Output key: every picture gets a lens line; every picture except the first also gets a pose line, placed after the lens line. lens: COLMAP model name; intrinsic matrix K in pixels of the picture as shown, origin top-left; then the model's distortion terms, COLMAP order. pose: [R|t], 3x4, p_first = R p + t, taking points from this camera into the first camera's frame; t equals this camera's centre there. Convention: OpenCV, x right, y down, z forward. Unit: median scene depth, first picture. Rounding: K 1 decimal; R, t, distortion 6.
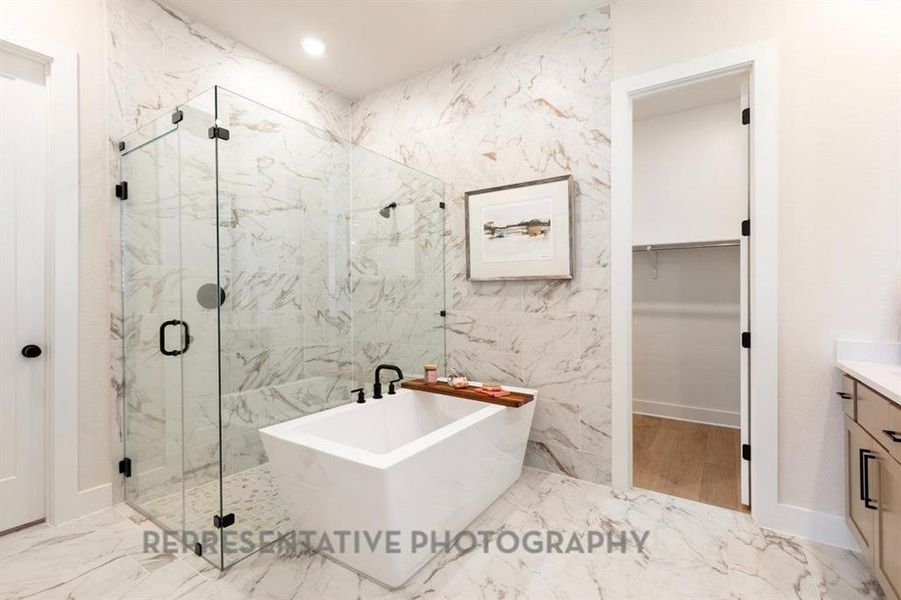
lens RADIAL K [[406.2, 0, 455.2], [0, 406.2, 296.6], [0, 0, 1]] dist [-0.002222, -0.000359]
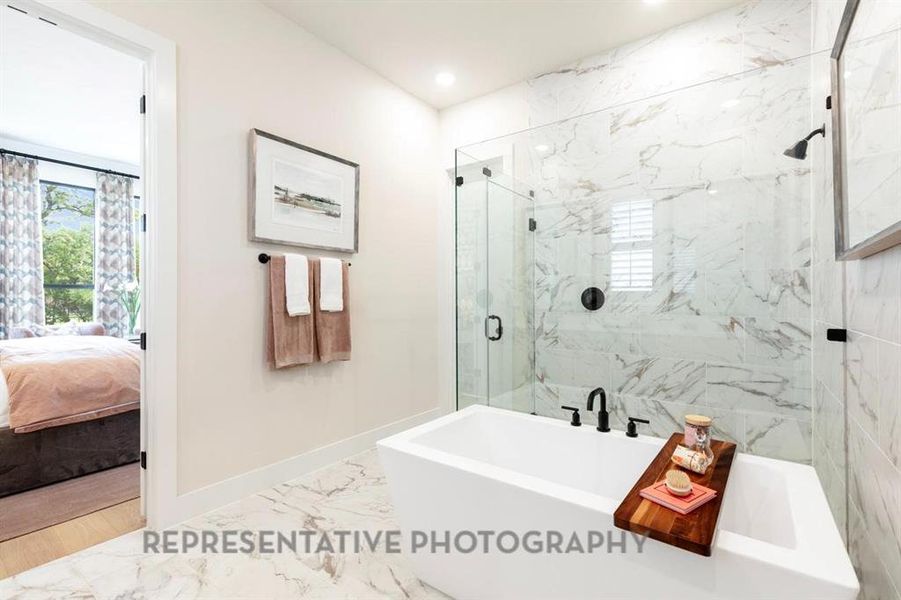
lens RADIAL K [[404.4, 0, 452.4], [0, 404.4, 303.5], [0, 0, 1]] dist [0.000246, -0.000065]
pose [[-0.056304, 0.010110, -0.998362, 0.520786], [-0.001126, 0.999947, 0.010190, 0.001274], [0.998413, 0.001698, -0.056290, 0.671961]]
